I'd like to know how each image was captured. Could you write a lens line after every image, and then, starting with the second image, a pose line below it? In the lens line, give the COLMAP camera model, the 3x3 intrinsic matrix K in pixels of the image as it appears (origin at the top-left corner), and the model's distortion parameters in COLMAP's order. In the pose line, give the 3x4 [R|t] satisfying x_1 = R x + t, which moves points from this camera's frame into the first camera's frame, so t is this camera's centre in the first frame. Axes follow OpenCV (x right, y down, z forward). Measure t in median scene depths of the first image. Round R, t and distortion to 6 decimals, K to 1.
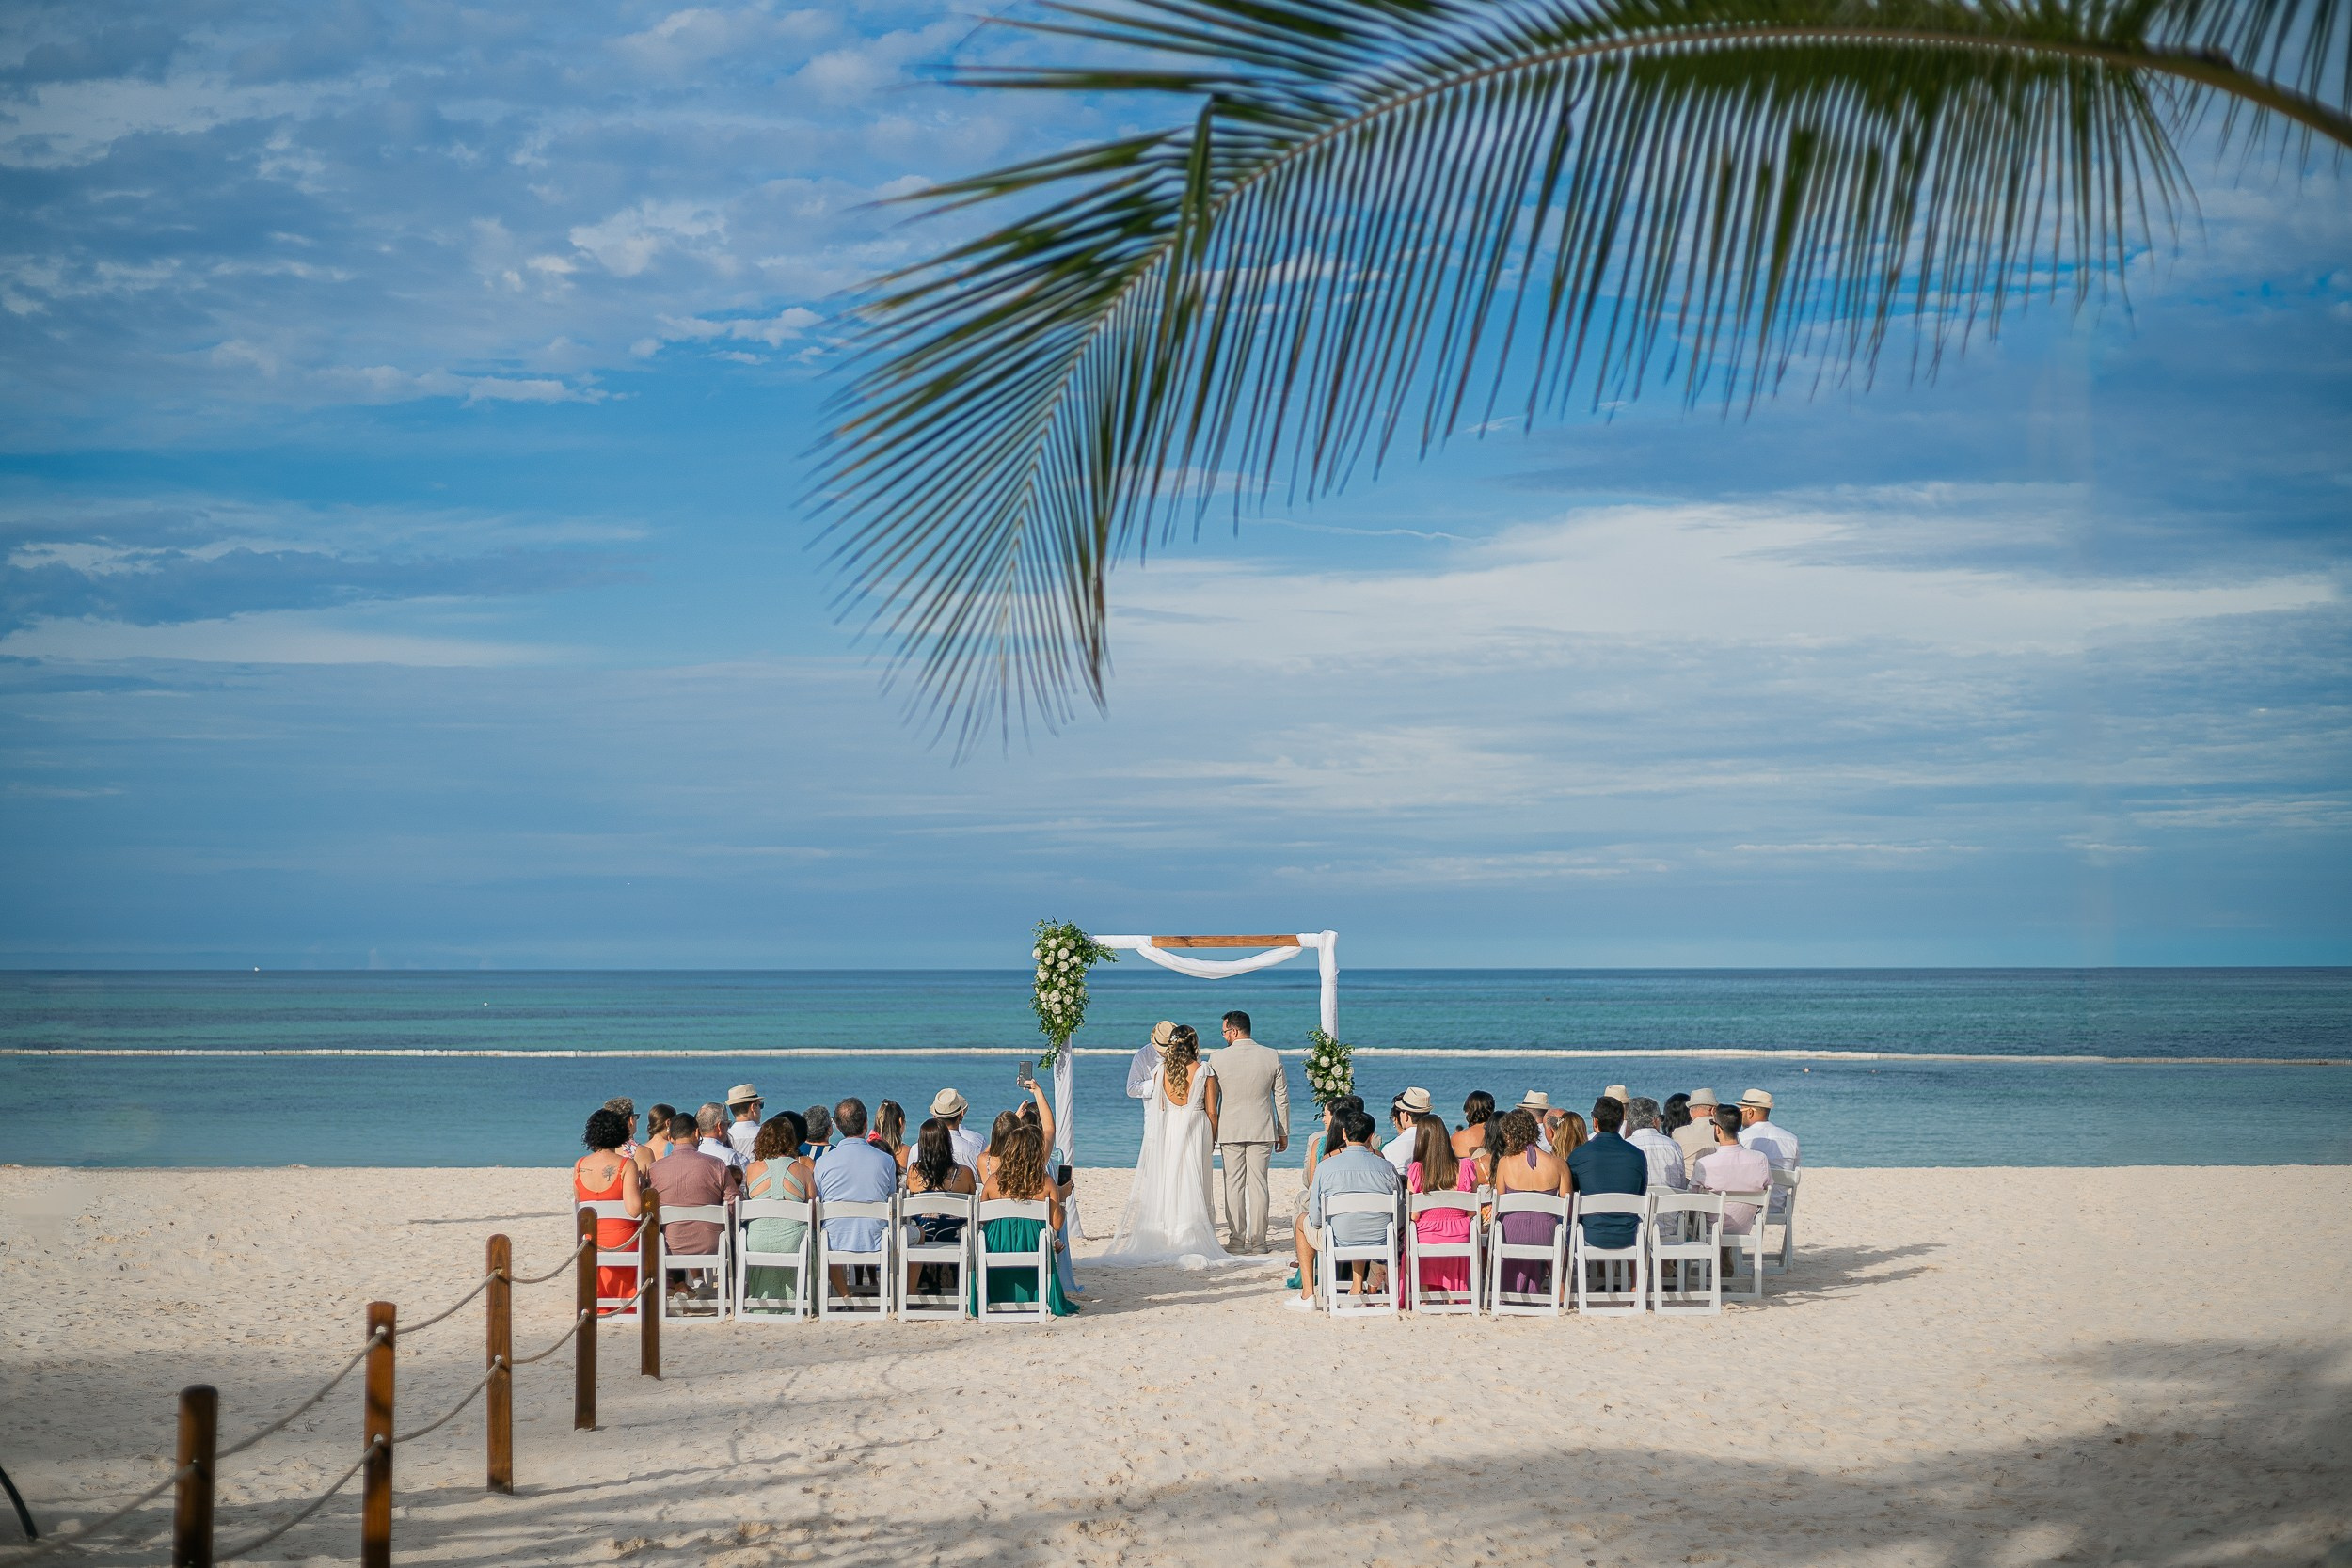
lens RADIAL K [[3476.7, 0, 1172.7], [0, 3476.7, 772.7], [0, 0, 1]] dist [-0.032913, 0.000000]
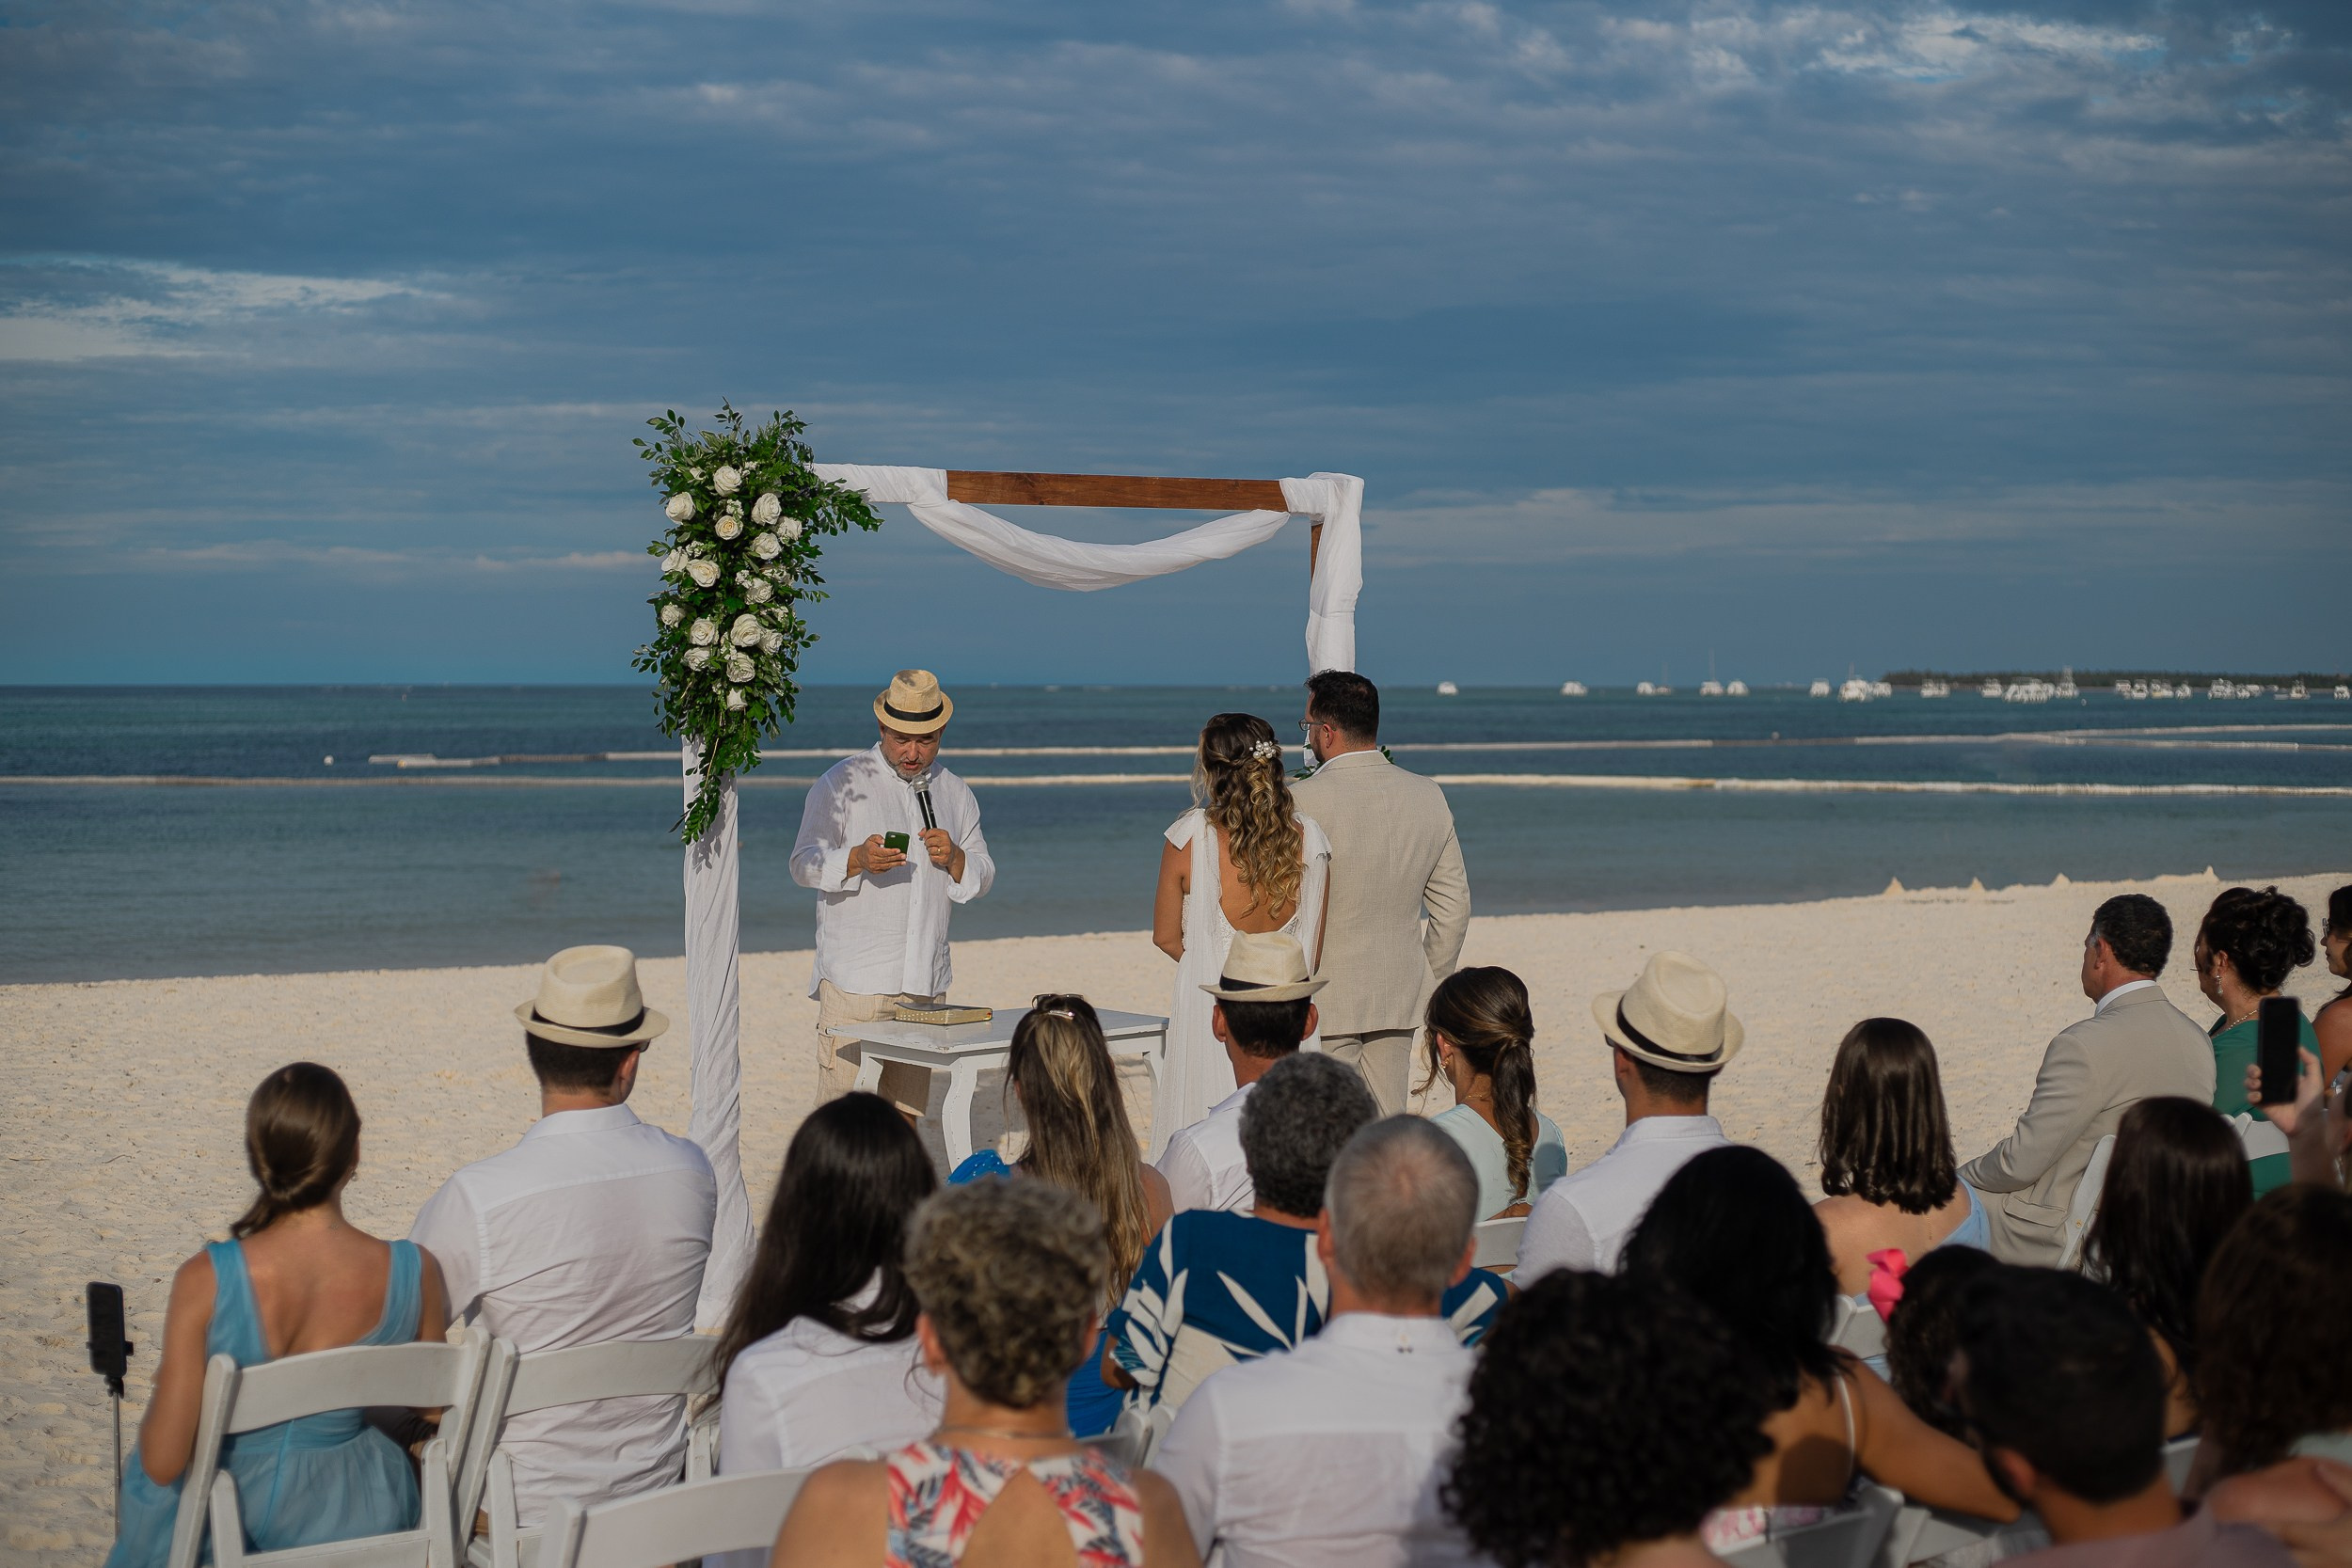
lens RADIAL K [[3476.7, 0, 1175.6], [0, 3476.7, 786.6], [0, 0, 1]] dist [-0.032913, 0.000000]
pose [[0.804307, -0.015245, 0.594018, -0.260850], [-0.041869, 0.995732, 0.082245, 0.062886], [-0.592737, -0.091021, 0.800236, 0.885281]]
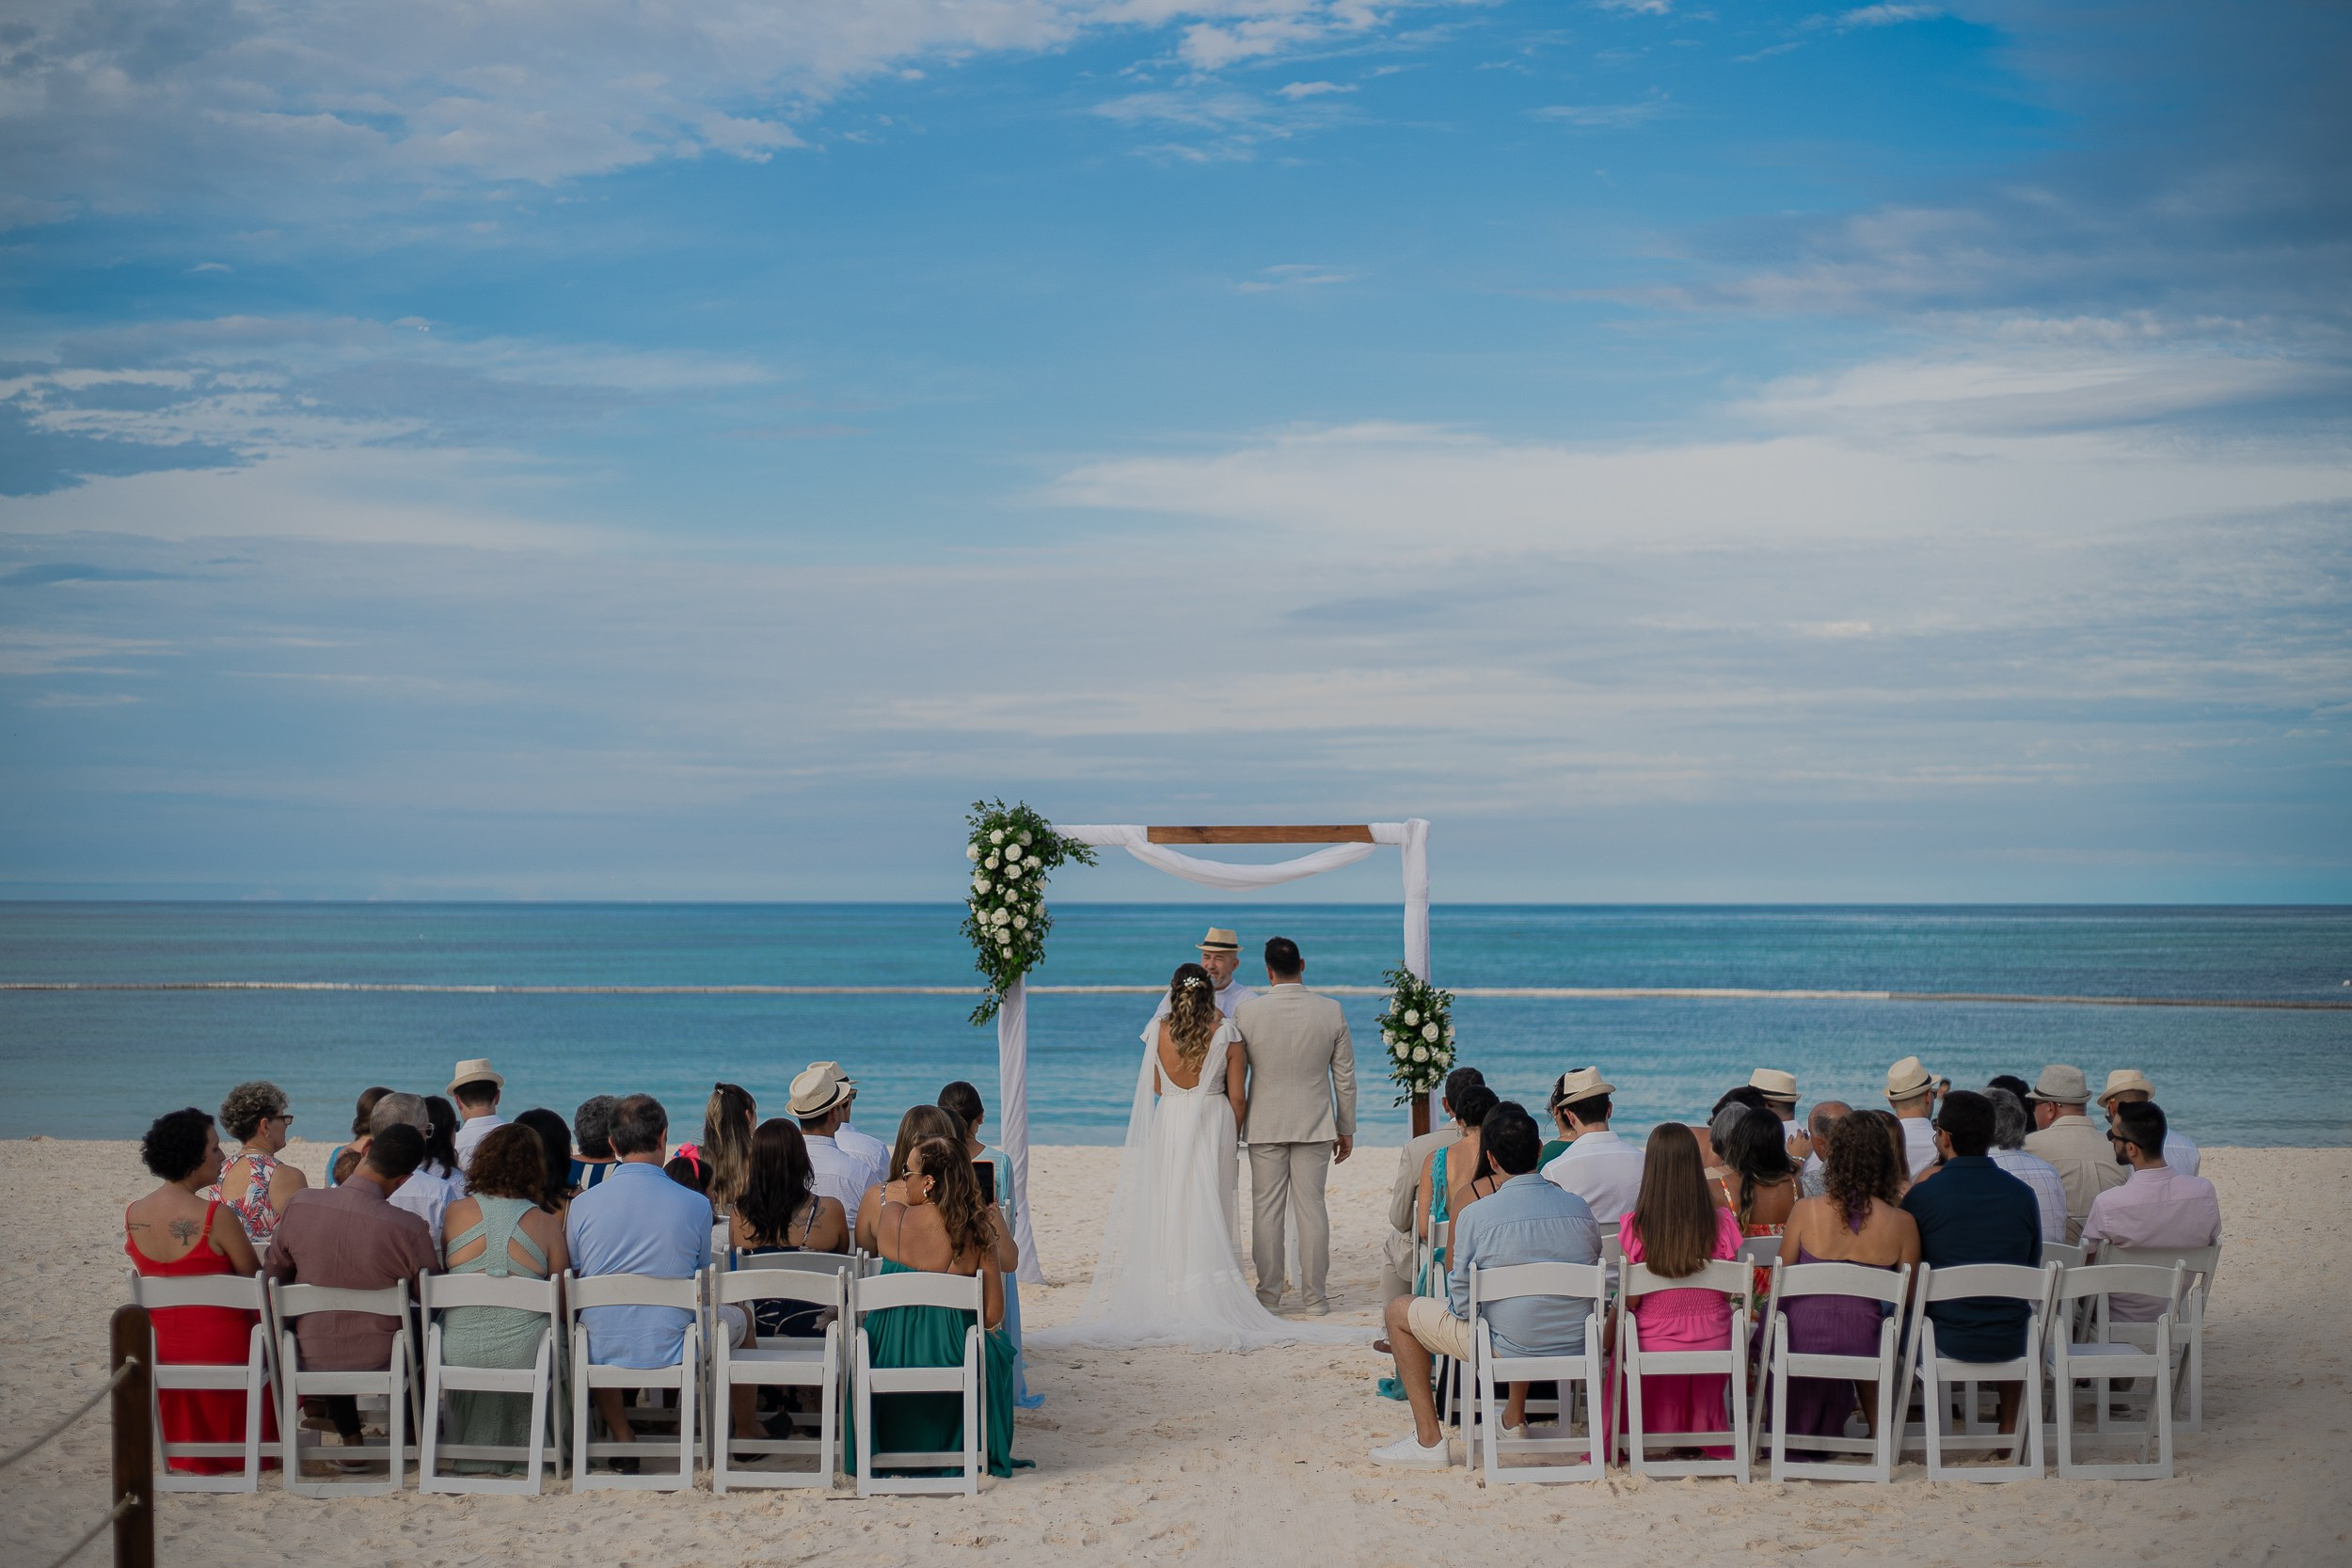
lens RADIAL K [[3476.7, 0, 1176.4], [0, 3476.7, 791.4], [0, 0, 1]] dist [-0.032913, 0.000000]
pose [[0.999912, 0.002490, 0.013027, -0.011771], [-0.002810, 0.999693, 0.024614, 0.031113], [-0.012962, -0.024649, 0.999612, 0.439425]]
